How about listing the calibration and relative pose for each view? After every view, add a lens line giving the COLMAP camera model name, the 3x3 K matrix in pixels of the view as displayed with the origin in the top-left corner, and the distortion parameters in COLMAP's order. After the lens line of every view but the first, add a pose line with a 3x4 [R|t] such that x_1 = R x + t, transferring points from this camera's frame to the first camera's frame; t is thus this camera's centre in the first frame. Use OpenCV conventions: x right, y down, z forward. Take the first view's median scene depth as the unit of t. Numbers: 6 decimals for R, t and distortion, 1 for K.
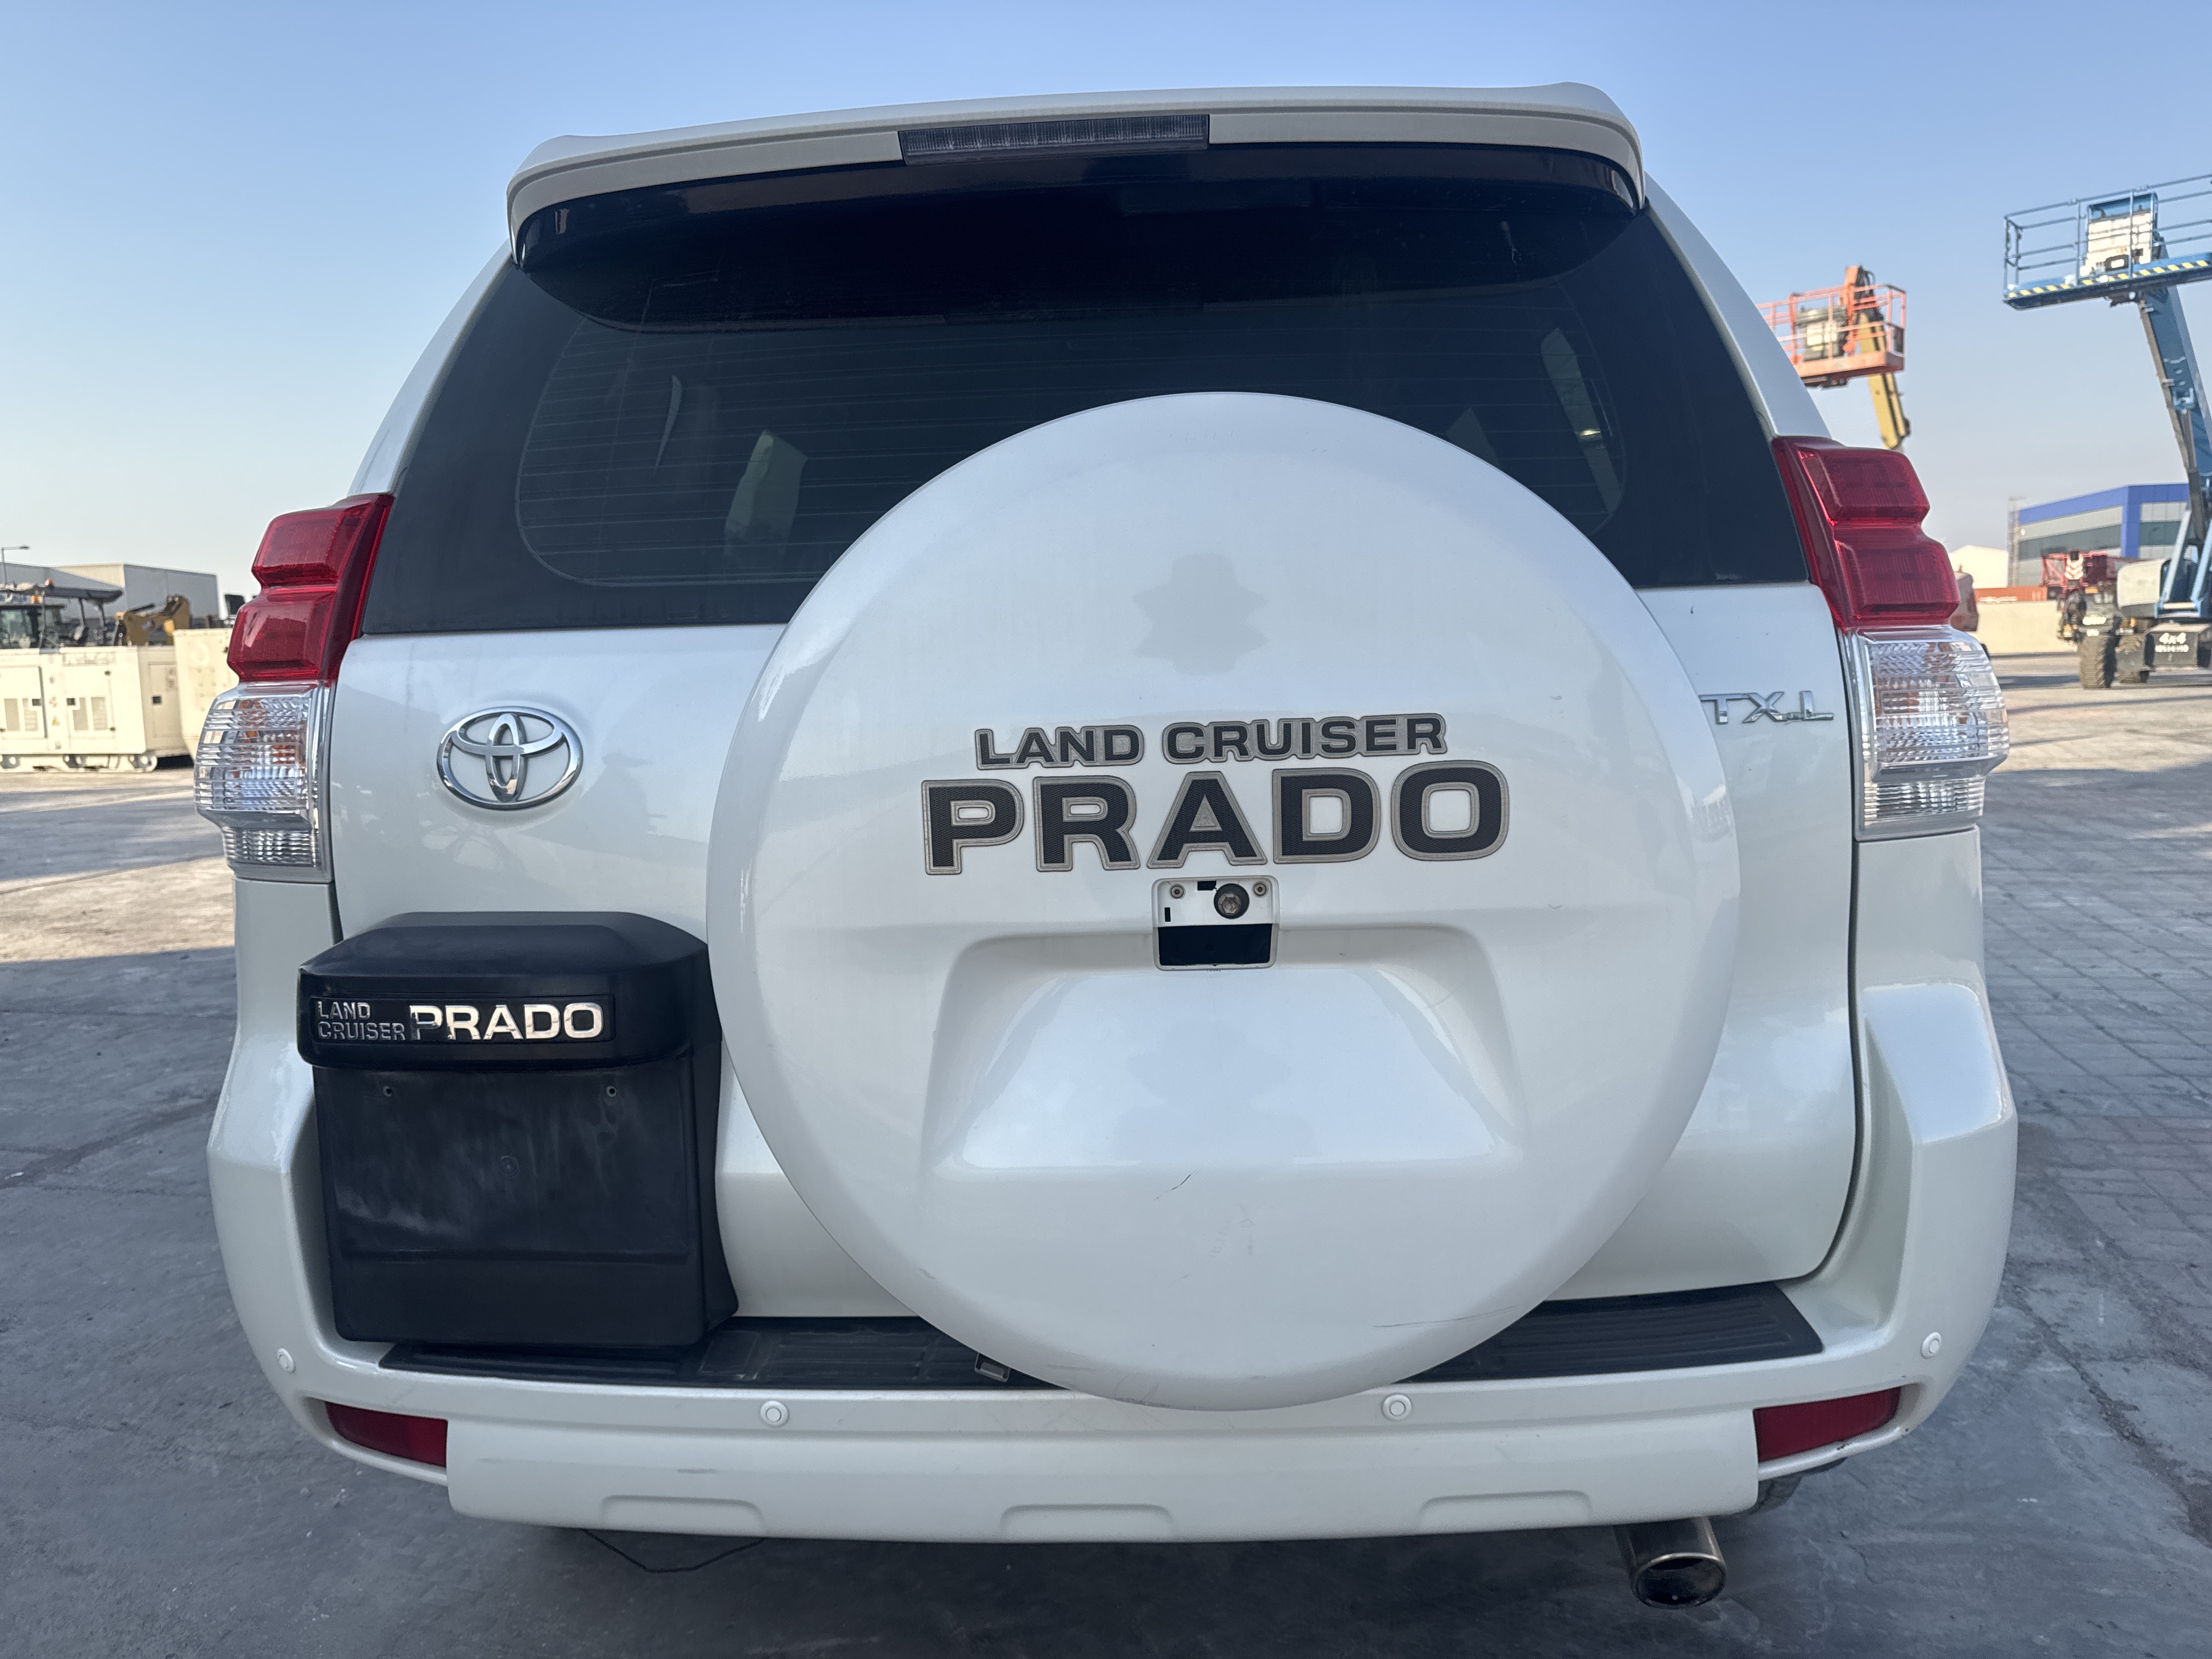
lens RADIAL K [[1564.5, 0, 1107.7], [0, 1564.5, 812.1], [0, 0, 1]] dist [0.012366, -0.018529]
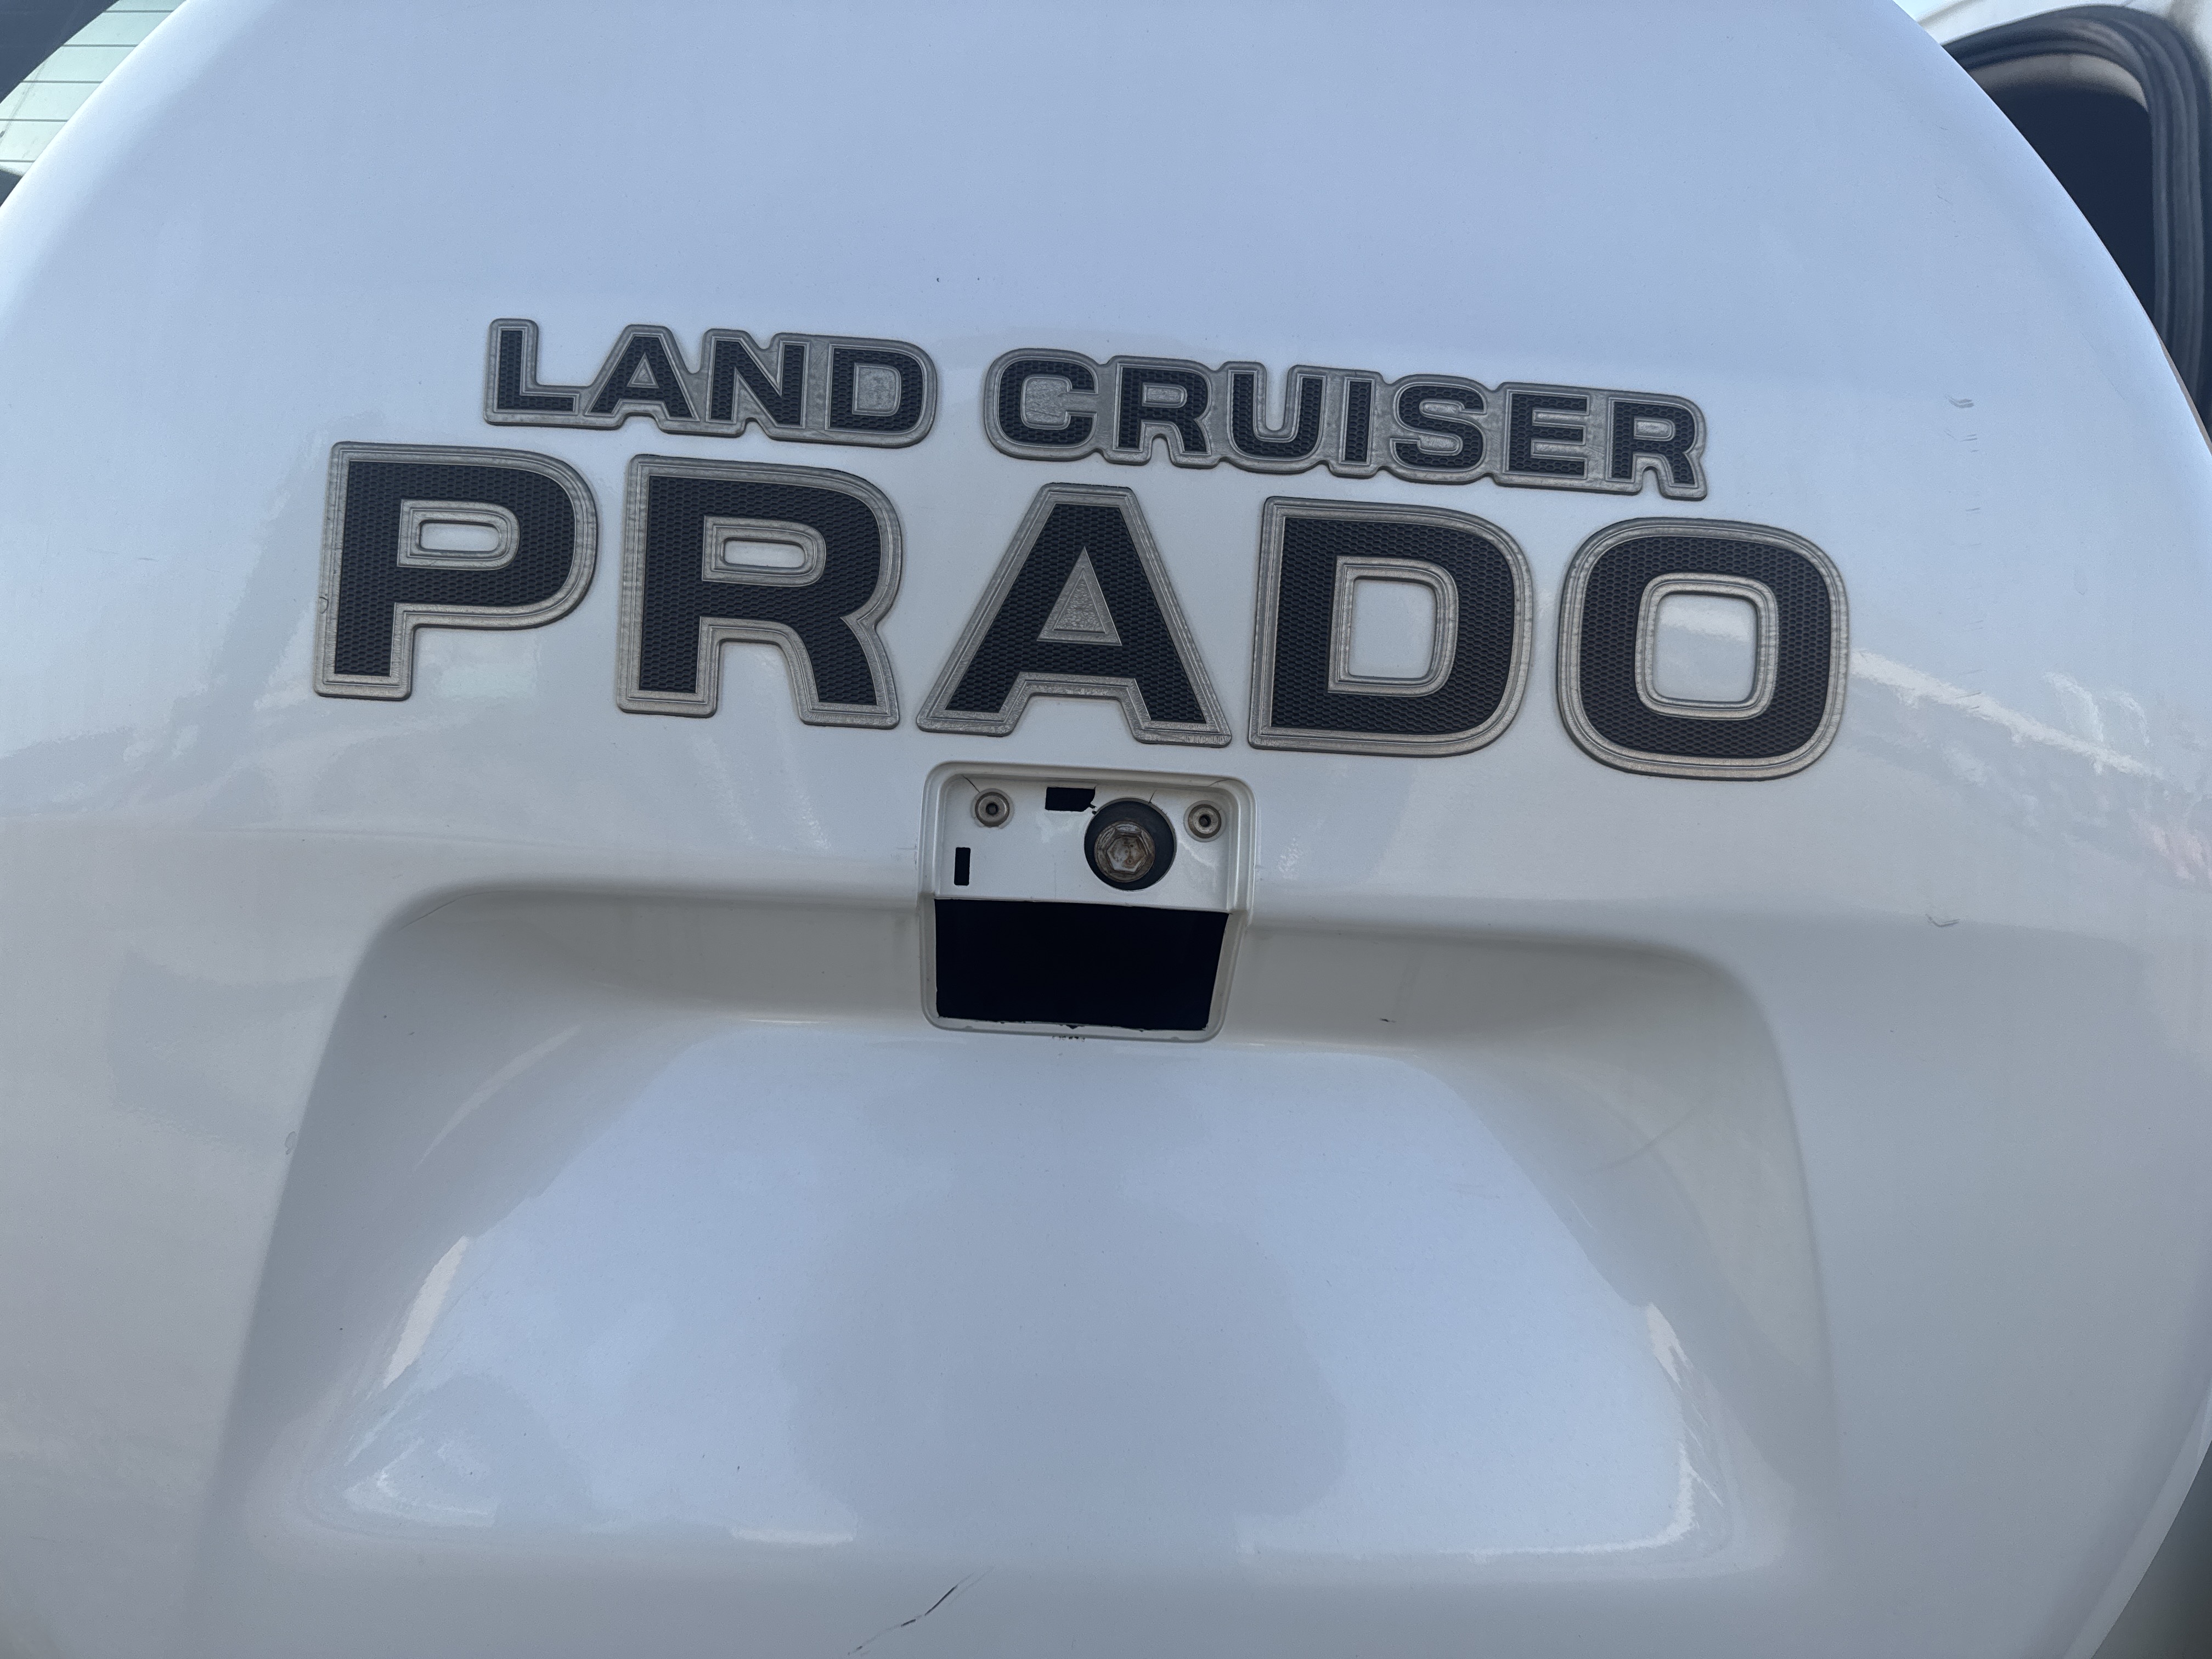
lens RADIAL K [[1564.5, 0, 1113.9], [0, 1564.5, 825.9], [0, 0, 1]] dist [0.012366, -0.018529]
pose [[0.992625, 0.089022, 0.082283, 0.043711], [-0.079218, 0.990134, -0.115581, 0.099555], [-0.091761, 0.108211, 0.989884, 0.626688]]
